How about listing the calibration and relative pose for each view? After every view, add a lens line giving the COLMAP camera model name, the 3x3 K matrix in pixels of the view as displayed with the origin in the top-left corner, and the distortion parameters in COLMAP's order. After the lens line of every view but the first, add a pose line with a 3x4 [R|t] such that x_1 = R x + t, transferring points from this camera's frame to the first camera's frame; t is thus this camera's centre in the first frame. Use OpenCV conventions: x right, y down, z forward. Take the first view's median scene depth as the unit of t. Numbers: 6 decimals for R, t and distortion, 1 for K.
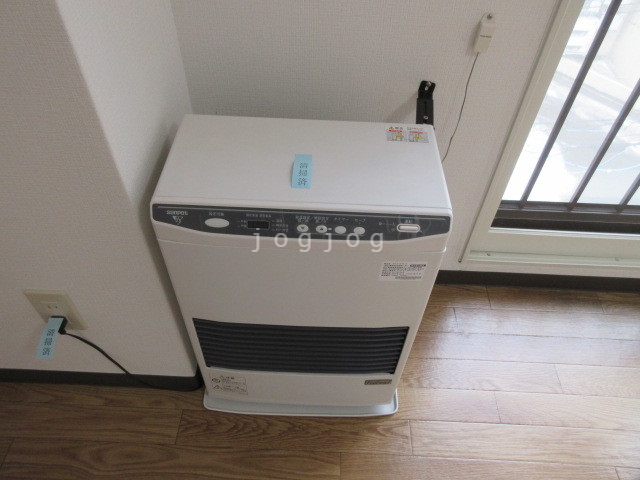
lens RADIAL K [[461.1, 0, 320.0], [0, 461.1, 240.0], [0, 0, 1]] dist [0.004485, 0.001294]
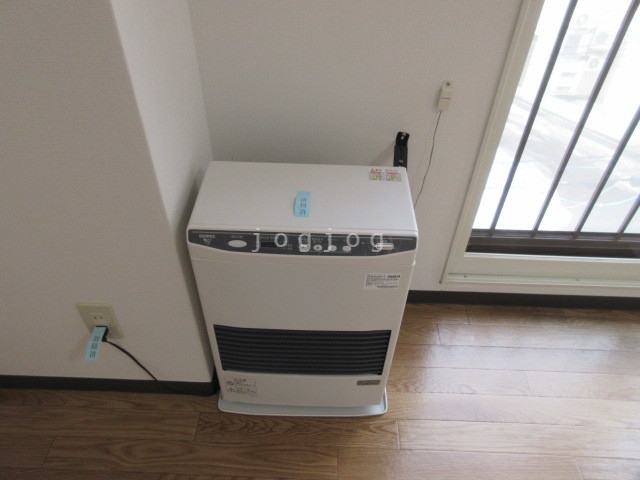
lens RADIAL K [[461.1, 0, 320.0], [0, 461.1, 240.0], [0, 0, 1]] dist [0.004485, 0.001294]
pose [[0.999942, -0.010605, -0.001645, 0.007994], [0.010434, 0.996557, -0.082254, 0.040208], [0.002511, 0.082232, 0.996610, -0.193804]]
